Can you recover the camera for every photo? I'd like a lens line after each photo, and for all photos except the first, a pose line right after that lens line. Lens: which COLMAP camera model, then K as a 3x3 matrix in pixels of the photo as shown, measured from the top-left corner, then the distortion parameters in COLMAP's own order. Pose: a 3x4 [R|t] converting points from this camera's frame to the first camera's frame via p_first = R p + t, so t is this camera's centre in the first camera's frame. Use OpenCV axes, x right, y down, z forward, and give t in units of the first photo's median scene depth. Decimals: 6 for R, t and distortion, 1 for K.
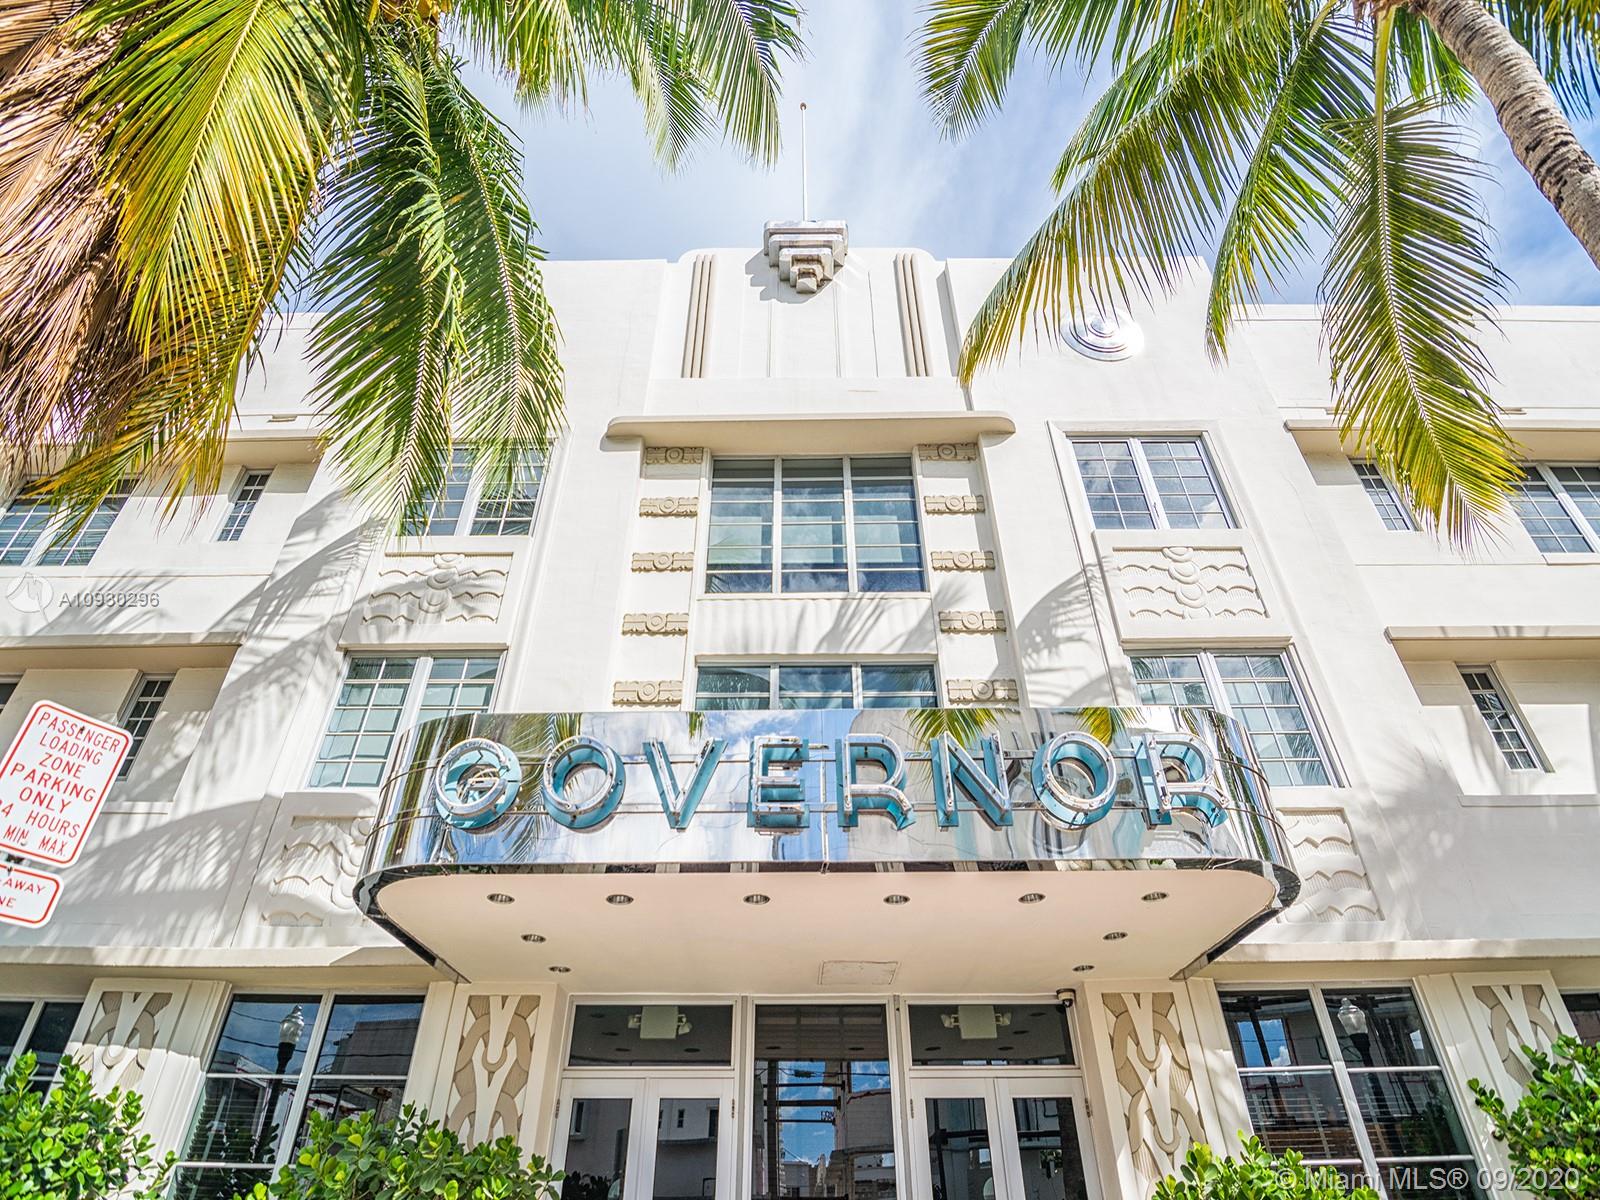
lens RADIAL K [[806.9, 0, 801.5], [0, 806.9, 606.8], [0, 0, 1]] dist [-0.002661, -0.011213]
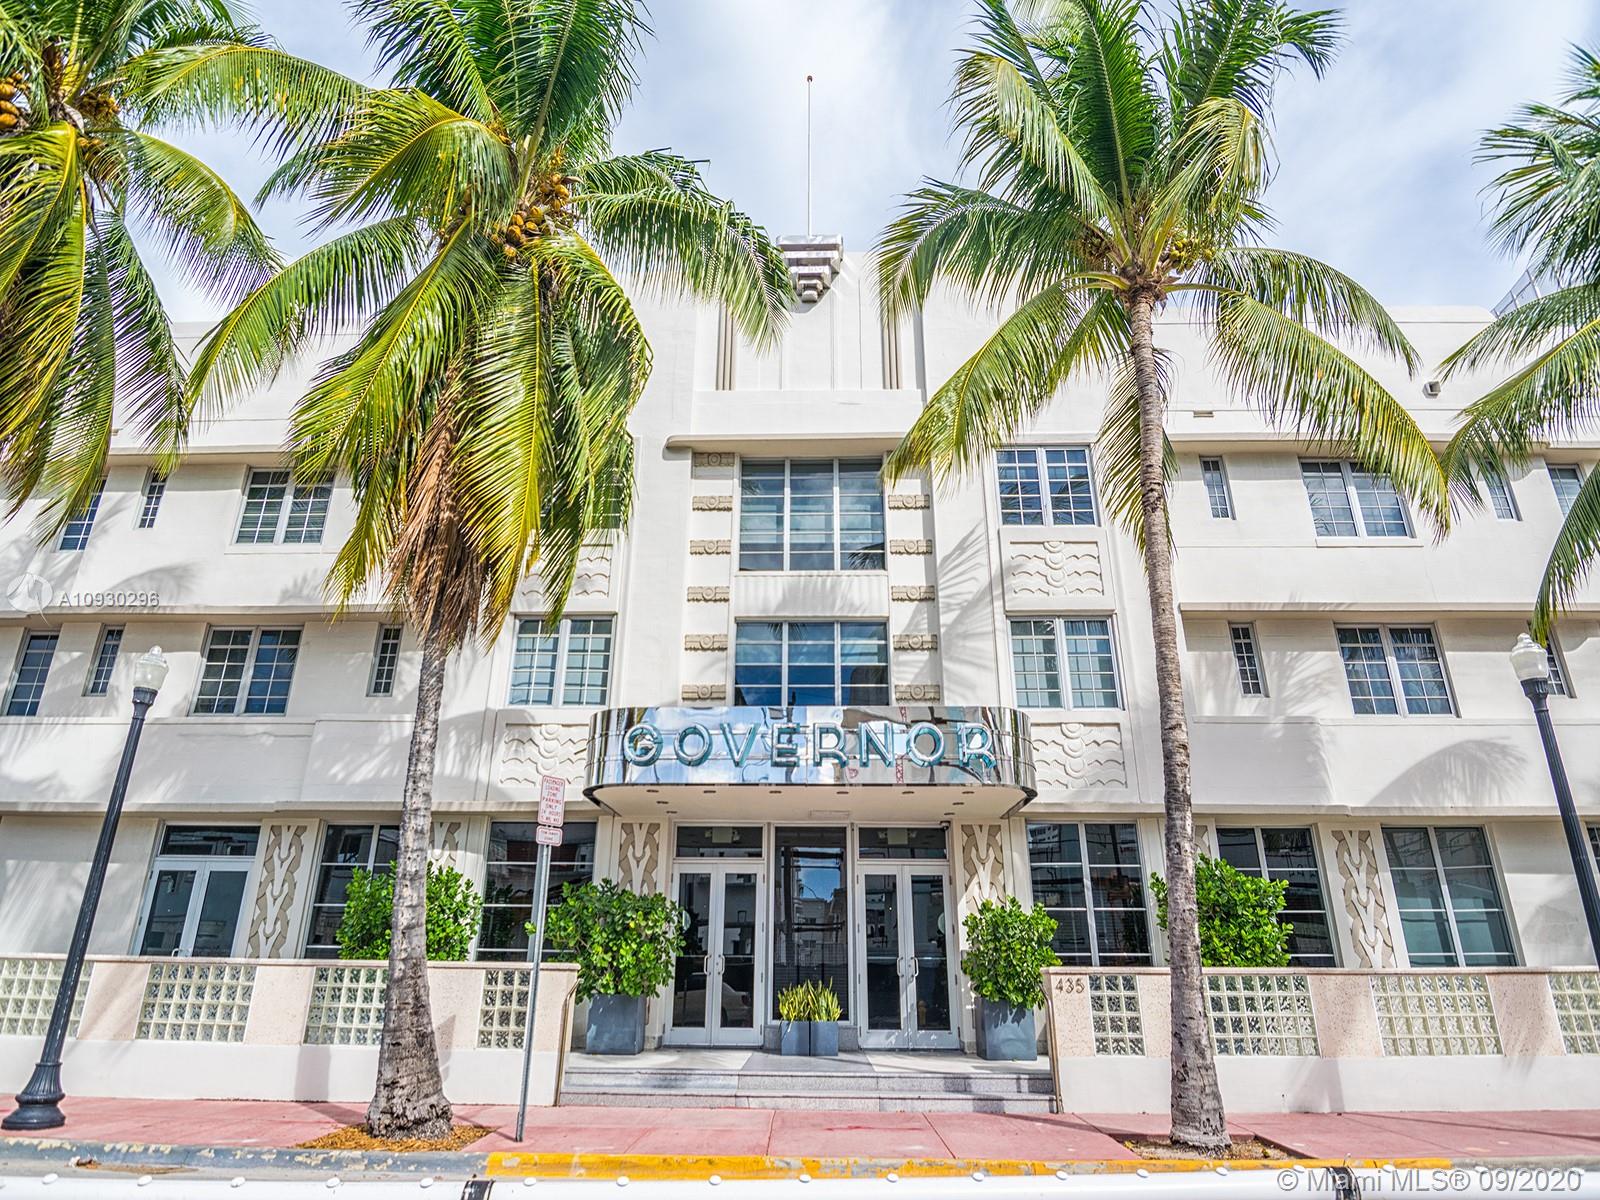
lens RADIAL K [[850.4, 0, 805.7], [0, 850.4, 563.0], [0, 0, 1]] dist [0.003648, 0.000311]
pose [[0.999853, 0.003106, -0.016871, 0.034677], [0.000817, 0.973740, 0.227661, -0.425561], [0.017135, -0.227642, 0.973594, -0.597514]]
